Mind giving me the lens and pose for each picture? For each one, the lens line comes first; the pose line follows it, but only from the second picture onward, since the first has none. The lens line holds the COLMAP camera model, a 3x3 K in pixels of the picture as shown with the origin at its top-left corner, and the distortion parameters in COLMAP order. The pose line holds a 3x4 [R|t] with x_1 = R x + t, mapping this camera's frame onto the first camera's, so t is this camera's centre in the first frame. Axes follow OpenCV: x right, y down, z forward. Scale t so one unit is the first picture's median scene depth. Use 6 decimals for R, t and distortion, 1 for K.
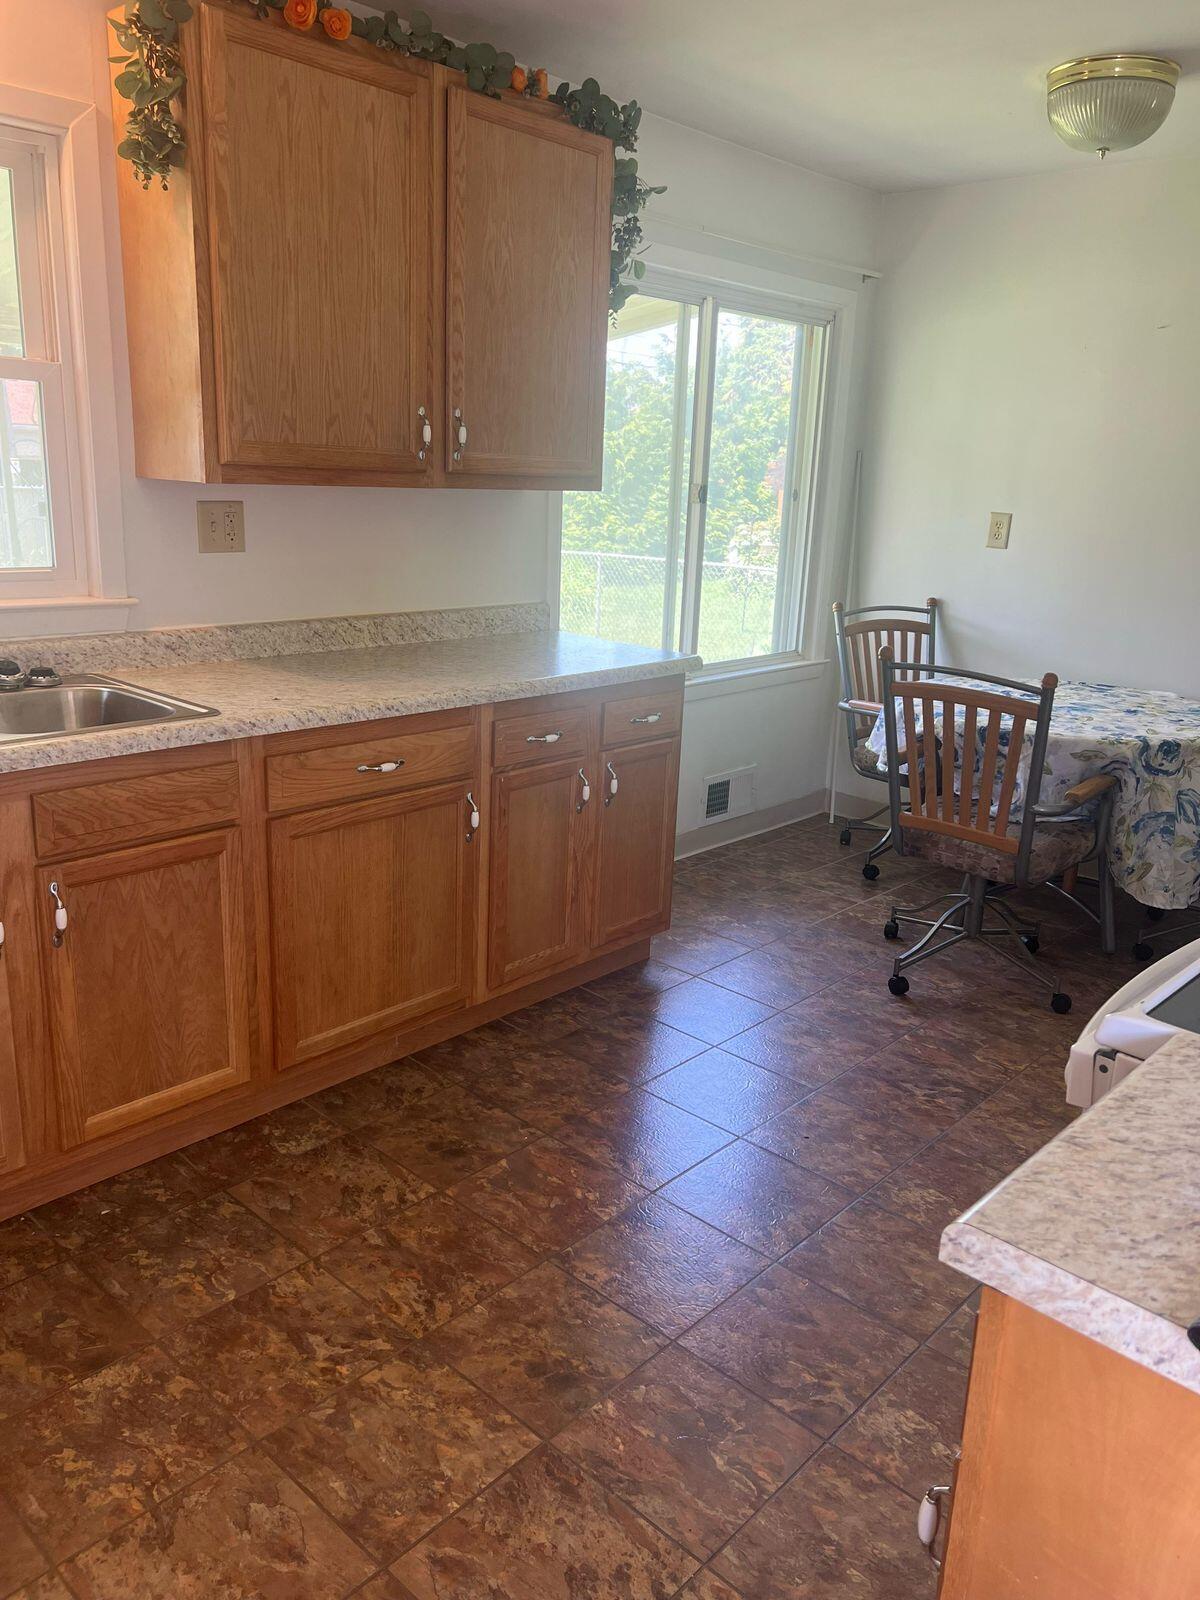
lens RADIAL K [[1215.7, 0, 604.1], [0, 1215.7, 798.0], [0, 0, 1]] dist [0.061944, -0.081504]
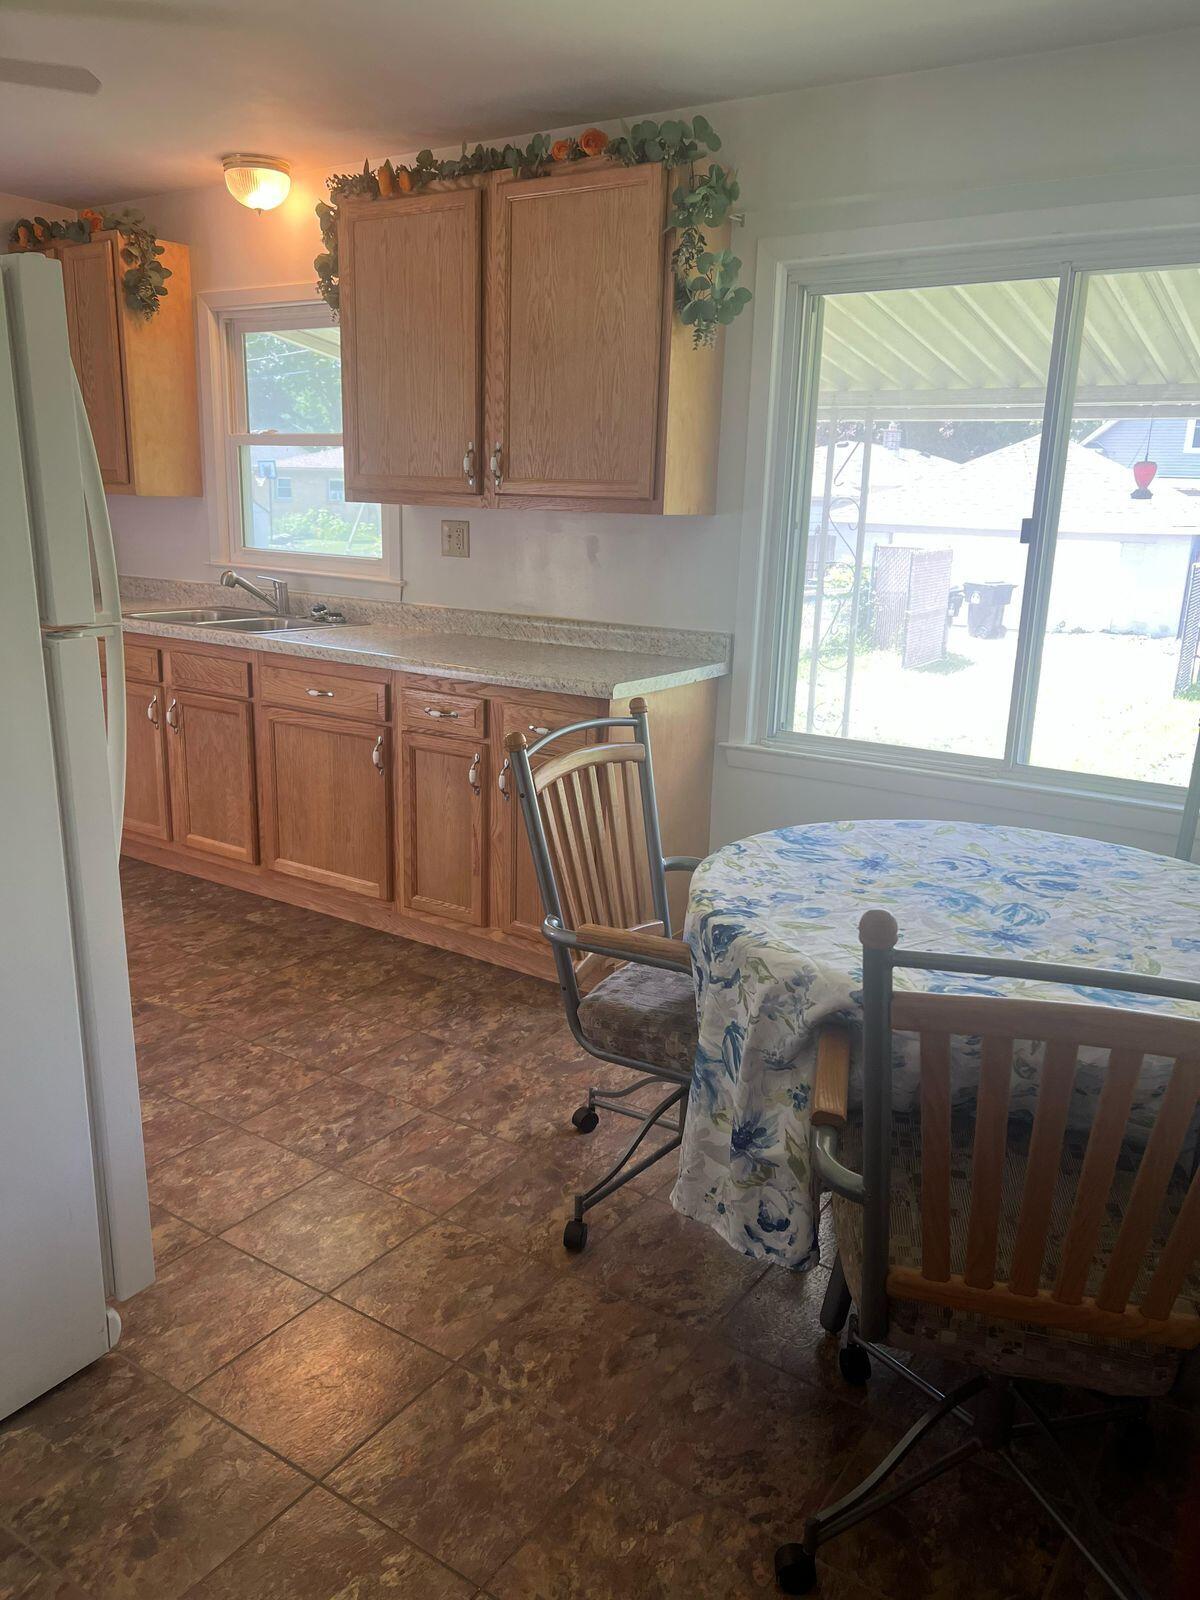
lens RADIAL K [[1223.9, 0, 600.0], [0, 1223.9, 800.0], [0, 0, 1]] dist [0.062383, -0.104358]
pose [[0.148945, 0.207057, -0.966924, 1.408671], [-0.285251, 0.945260, 0.158477, -0.250726], [0.946809, 0.252212, 0.199855, 1.151804]]
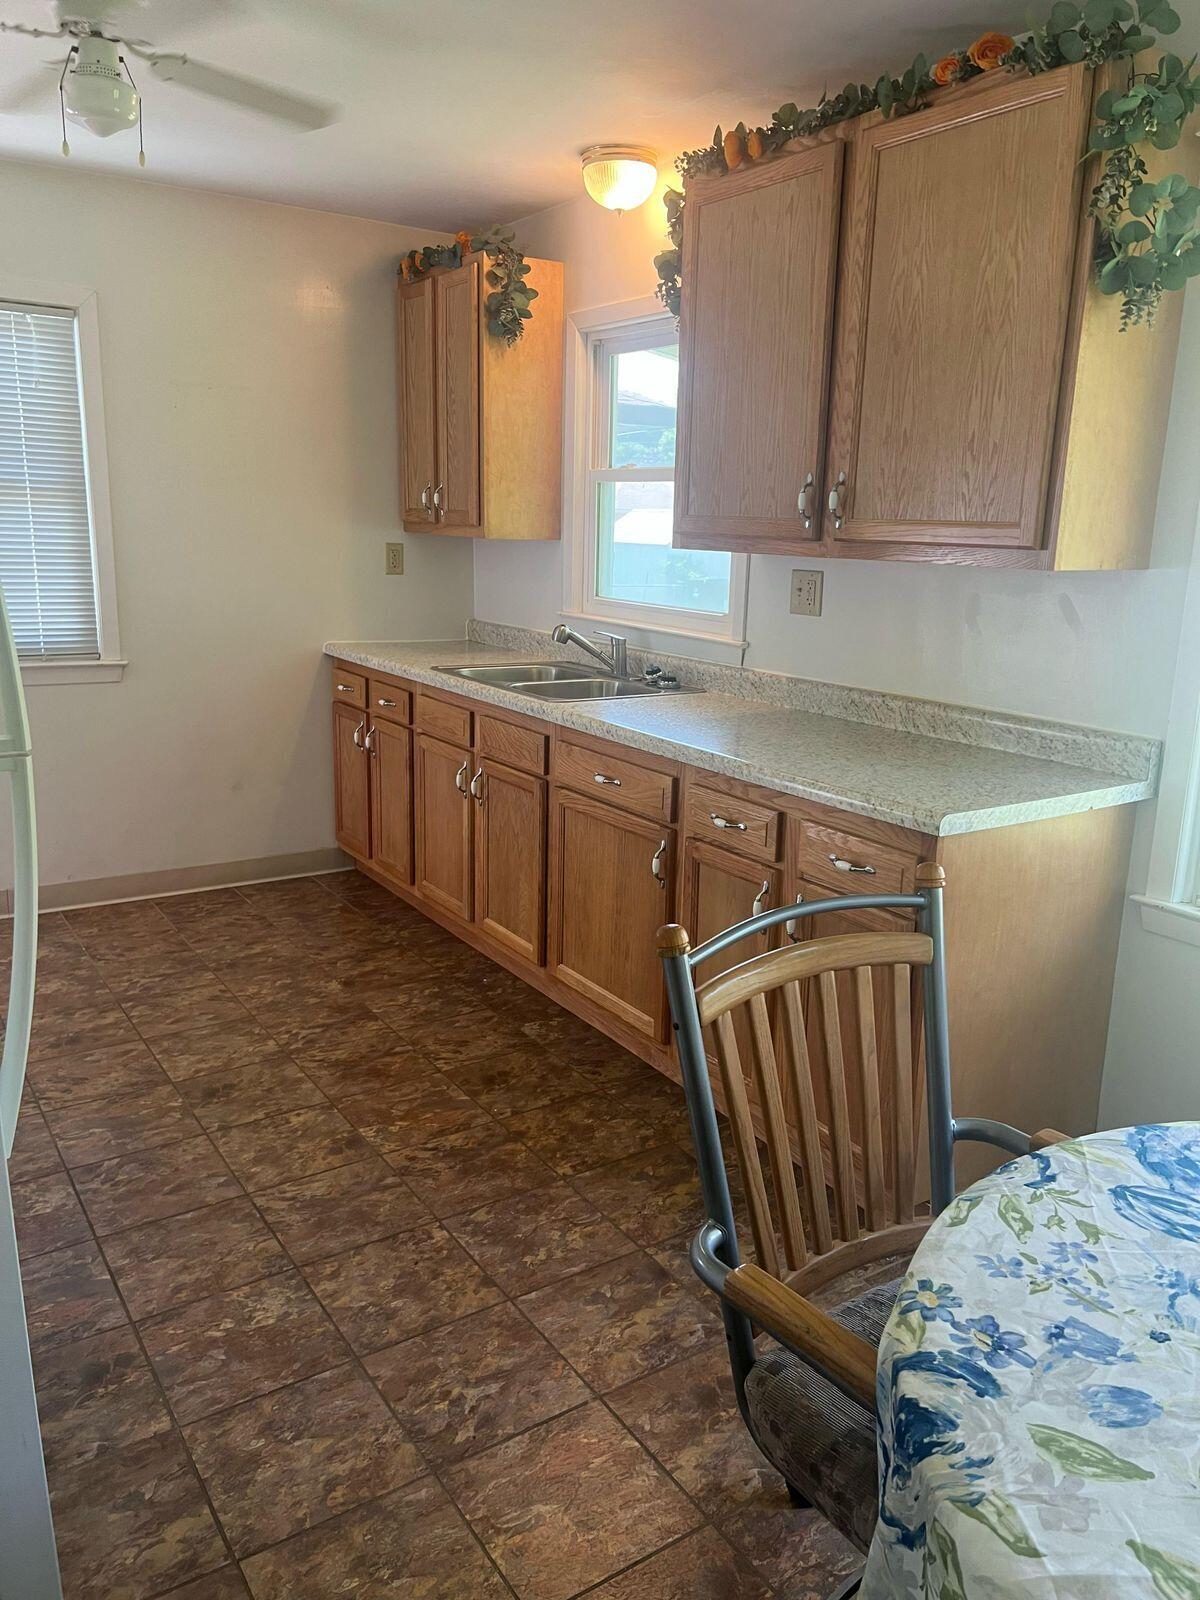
lens RADIAL K [[1215.7, 0, 604.1], [0, 1215.7, 798.0], [0, 0, 1]] dist [0.061944, -0.081504]
pose [[-0.243756, 0.180772, -0.952840, 1.034069], [-0.288679, 0.924418, 0.249230, -0.330355], [0.925876, 0.335816, -0.173148, 1.318670]]
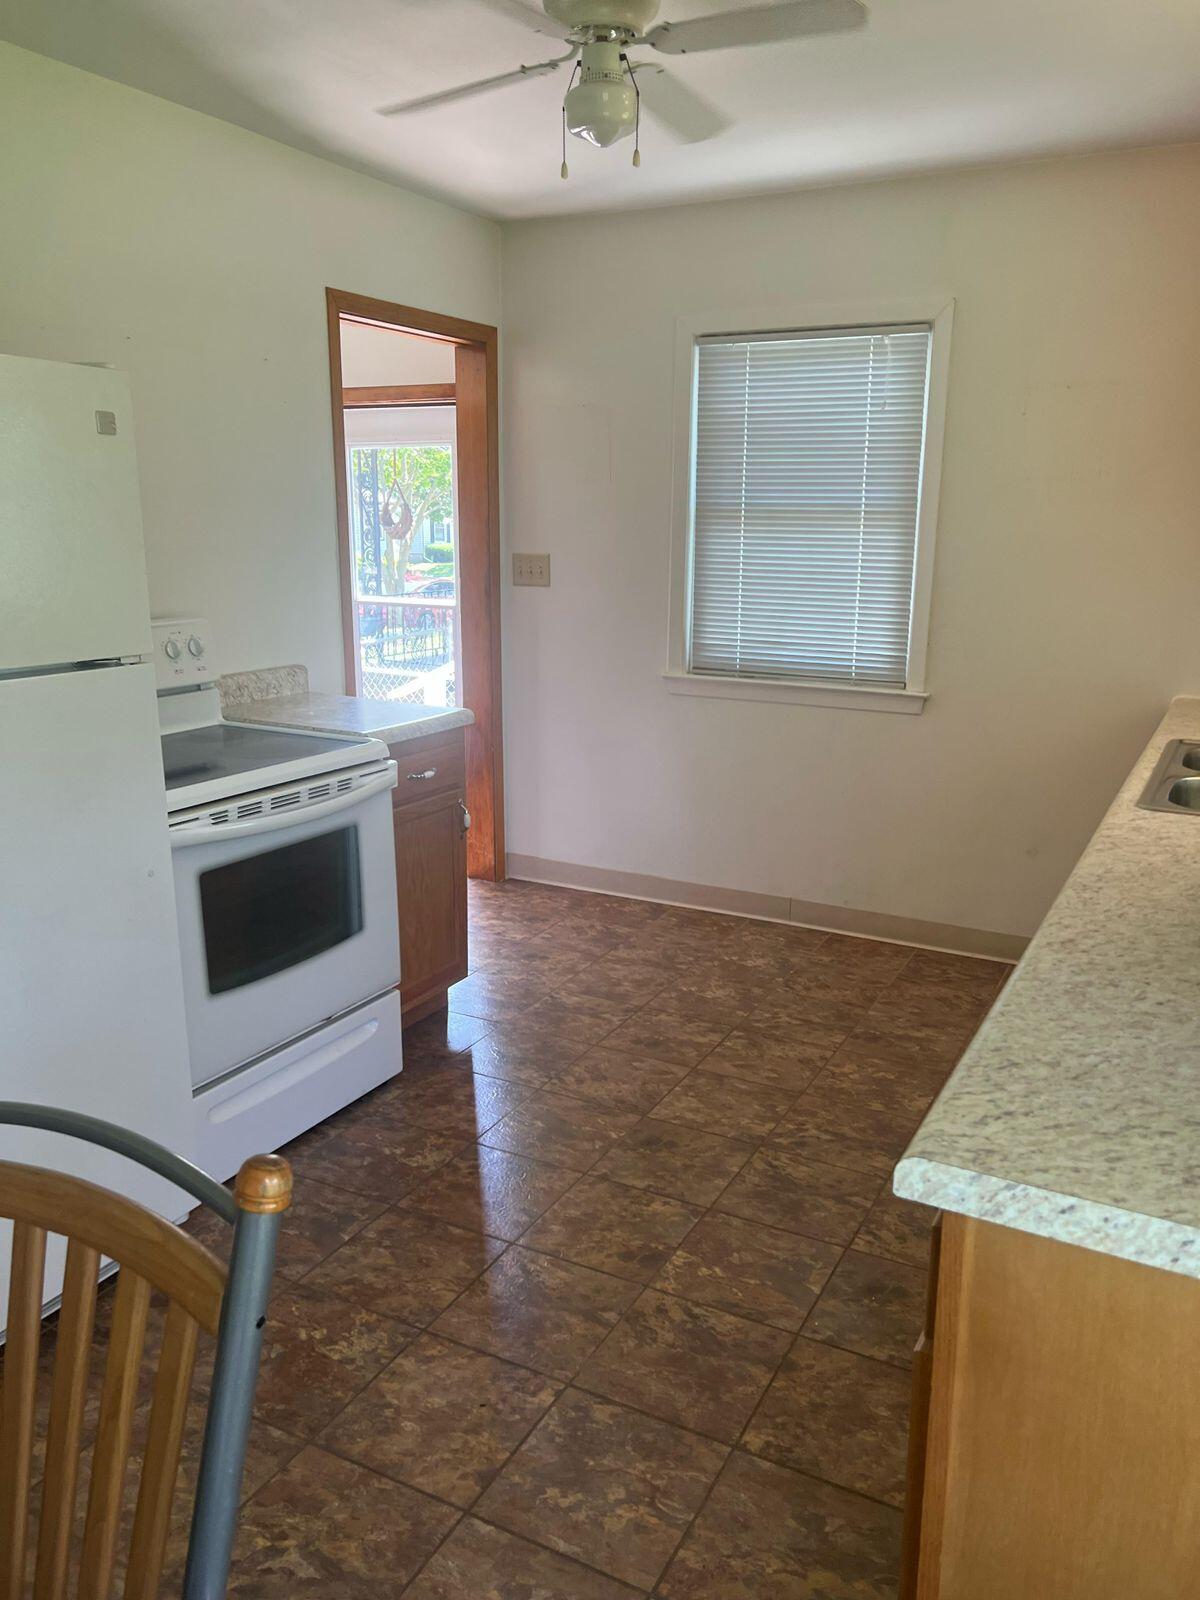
lens RADIAL K [[1202.8, 0, 618.6], [0, 1202.8, 808.7], [0, 0, 1]] dist [0.004254, -0.001197]
pose [[-0.964281, 0.012292, -0.264595, 0.312299], [-0.116563, 0.877310, 0.465553, -0.445530], [0.237854, 0.479767, -0.844541, 1.657307]]
